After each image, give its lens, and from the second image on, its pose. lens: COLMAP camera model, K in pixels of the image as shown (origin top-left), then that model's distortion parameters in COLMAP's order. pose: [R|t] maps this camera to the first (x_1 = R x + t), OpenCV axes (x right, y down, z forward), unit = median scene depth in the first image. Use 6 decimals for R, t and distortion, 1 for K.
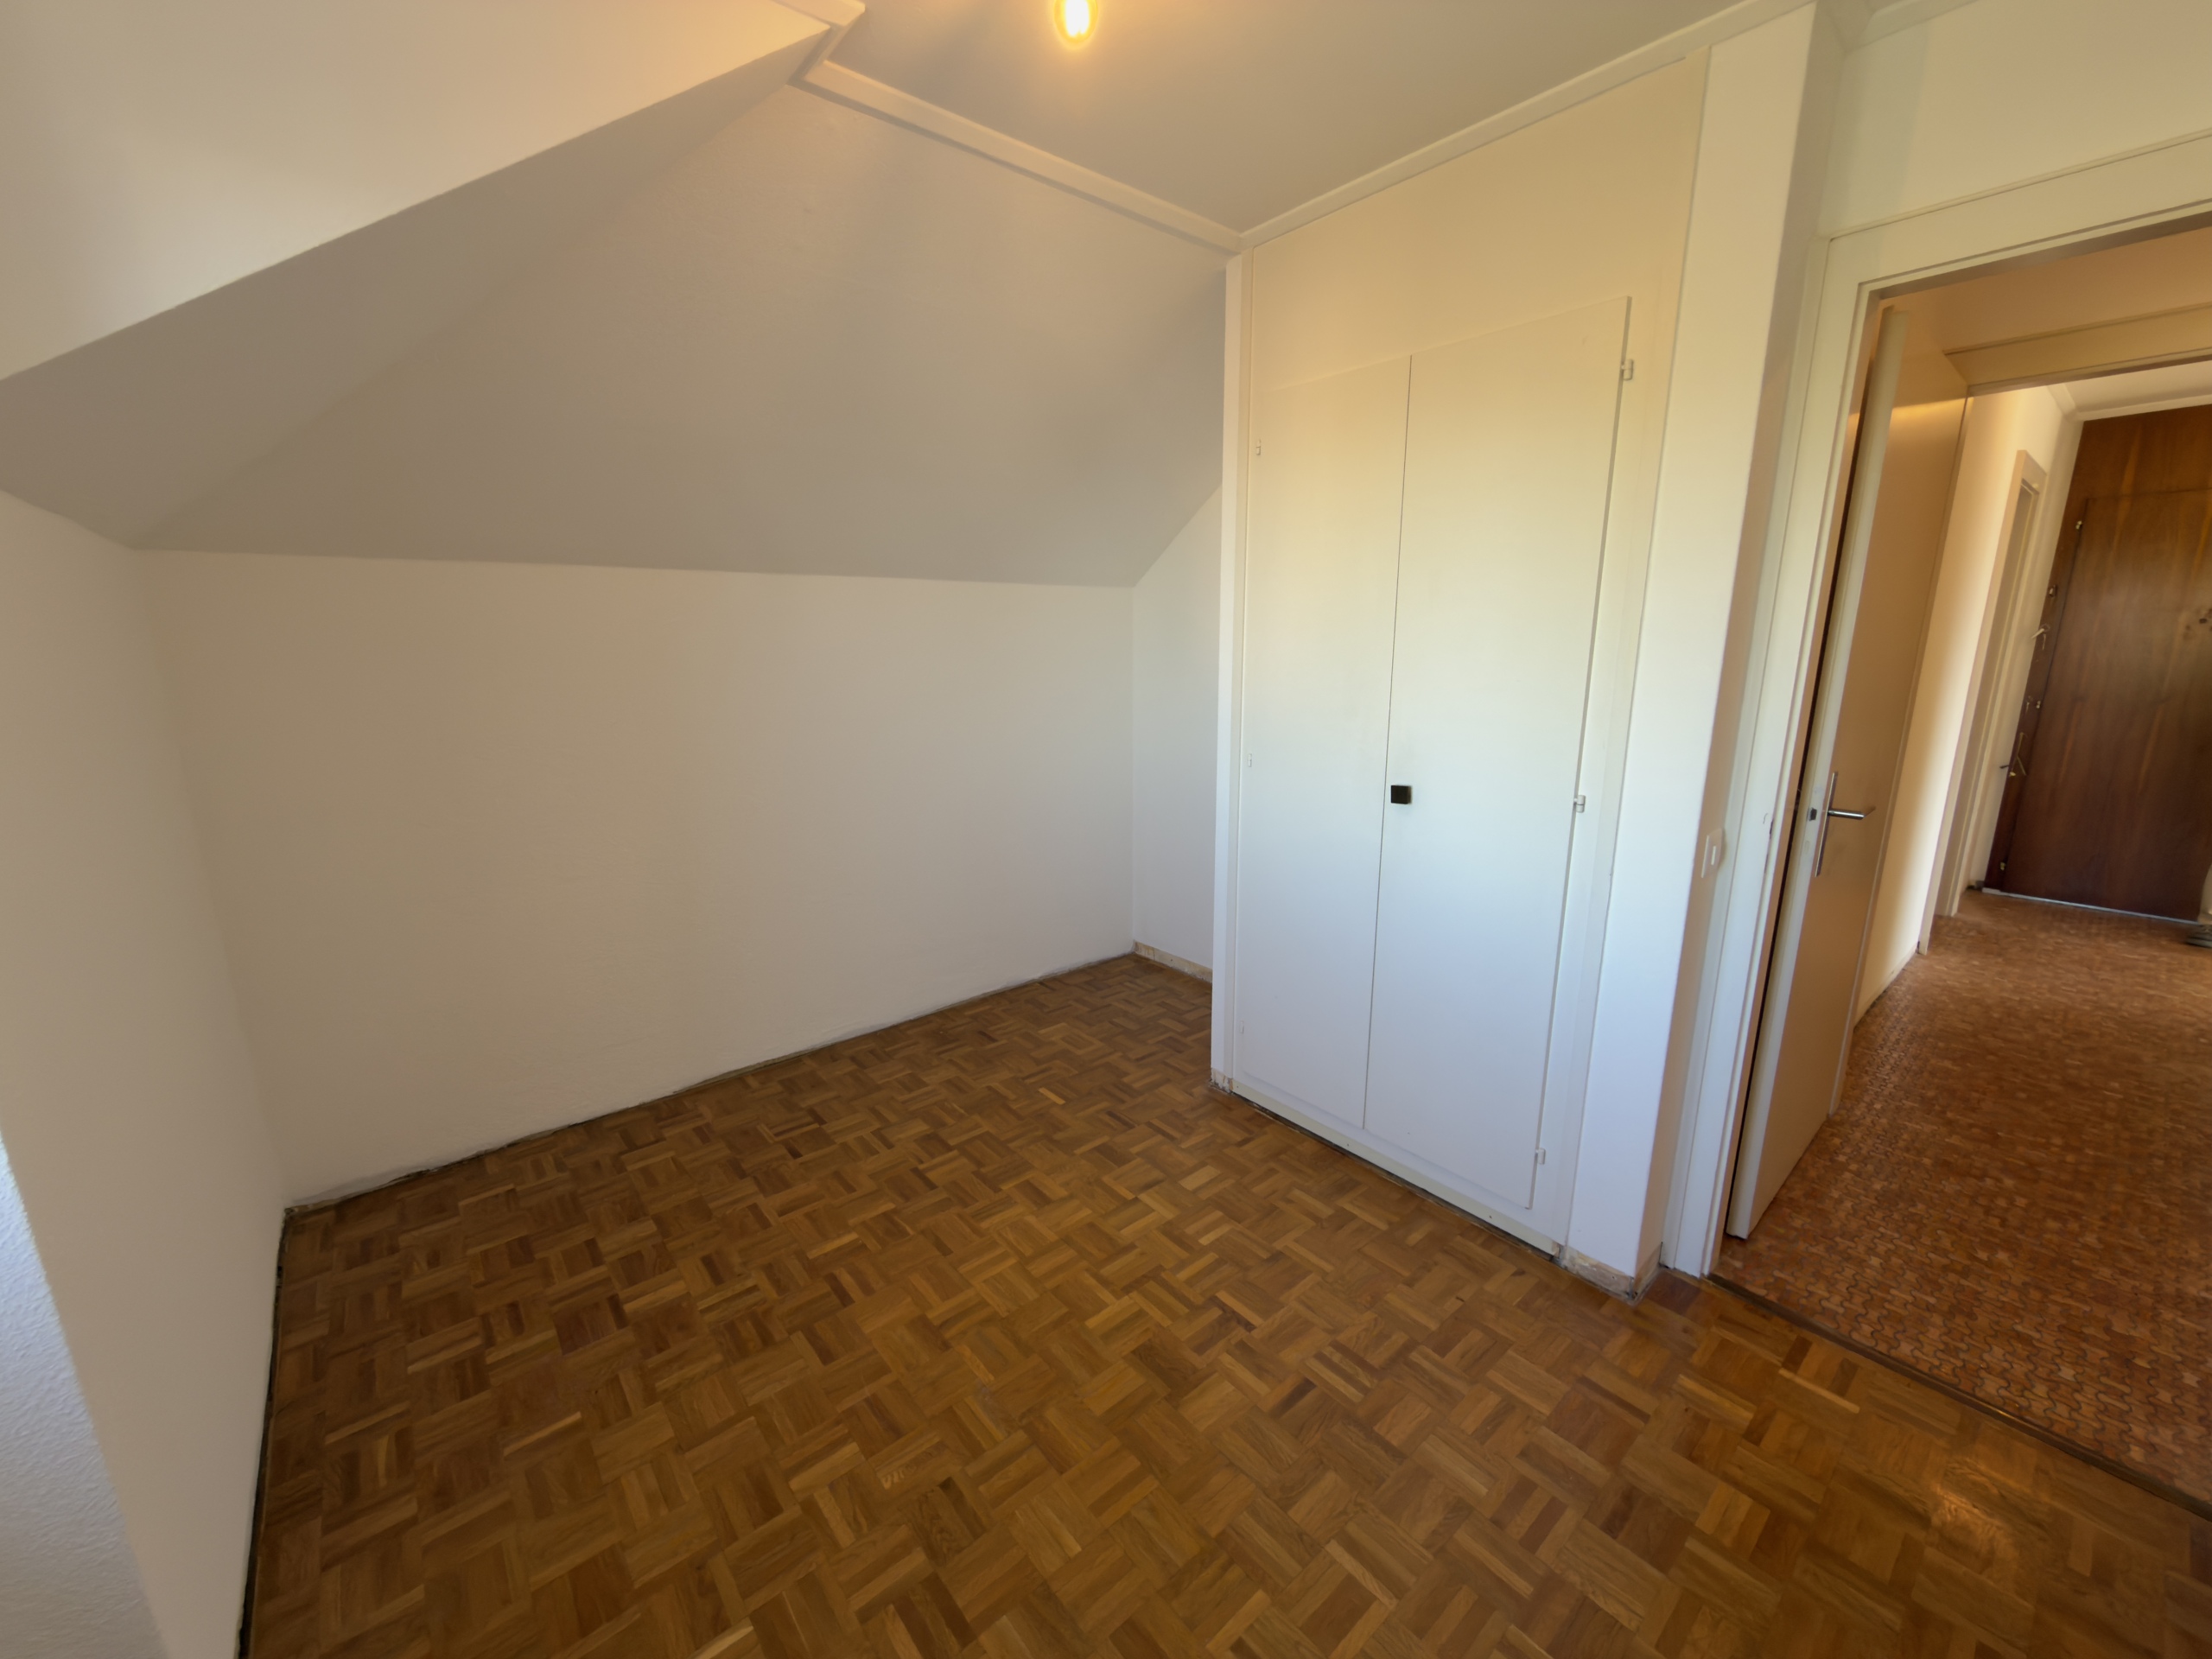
lens RADIAL K [[877.3, 0, 1101.0], [0, 877.3, 833.6], [0, 0, 1]] dist [-0.007497, -0.000166]
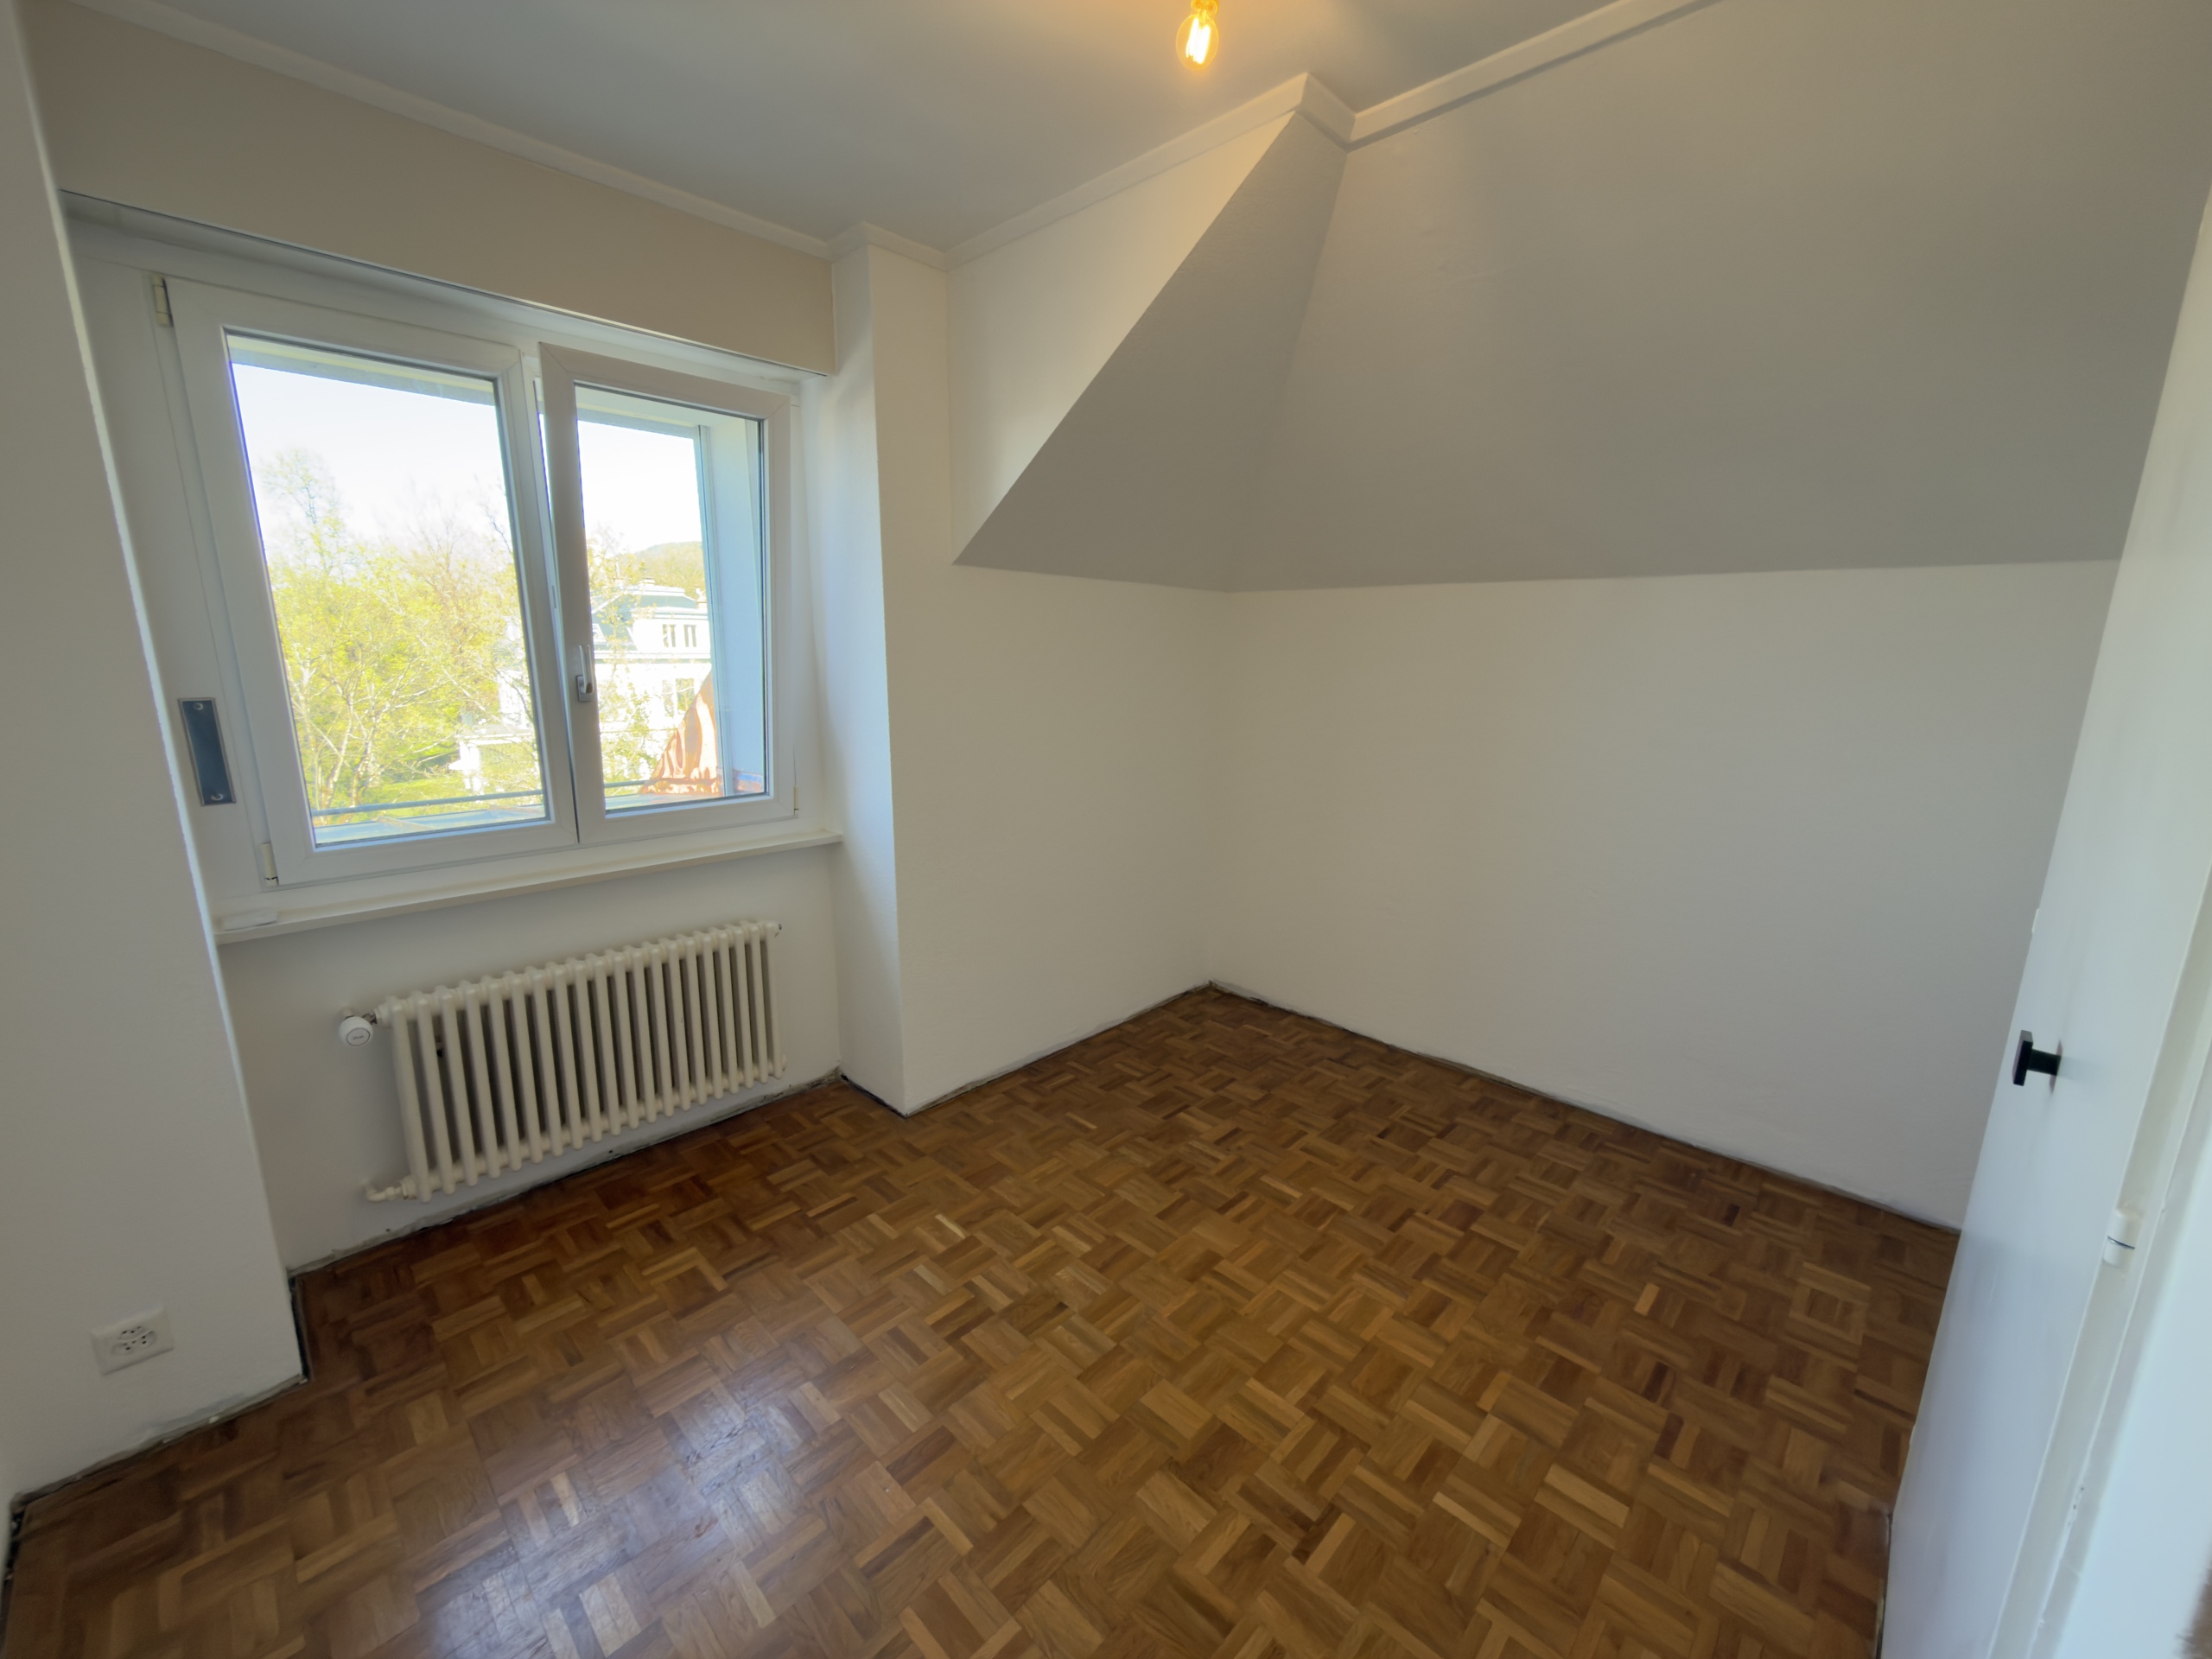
lens RADIAL K [[877.3, 0, 1094.3], [0, 877.3, 826.1], [0, 0, 1]] dist [-0.007497, -0.000166]
pose [[0.103893, 0.212501, -0.971622, 0.644348], [-0.231309, 0.955285, 0.184195, -0.116188], [0.967317, 0.205608, 0.148401, 0.503718]]
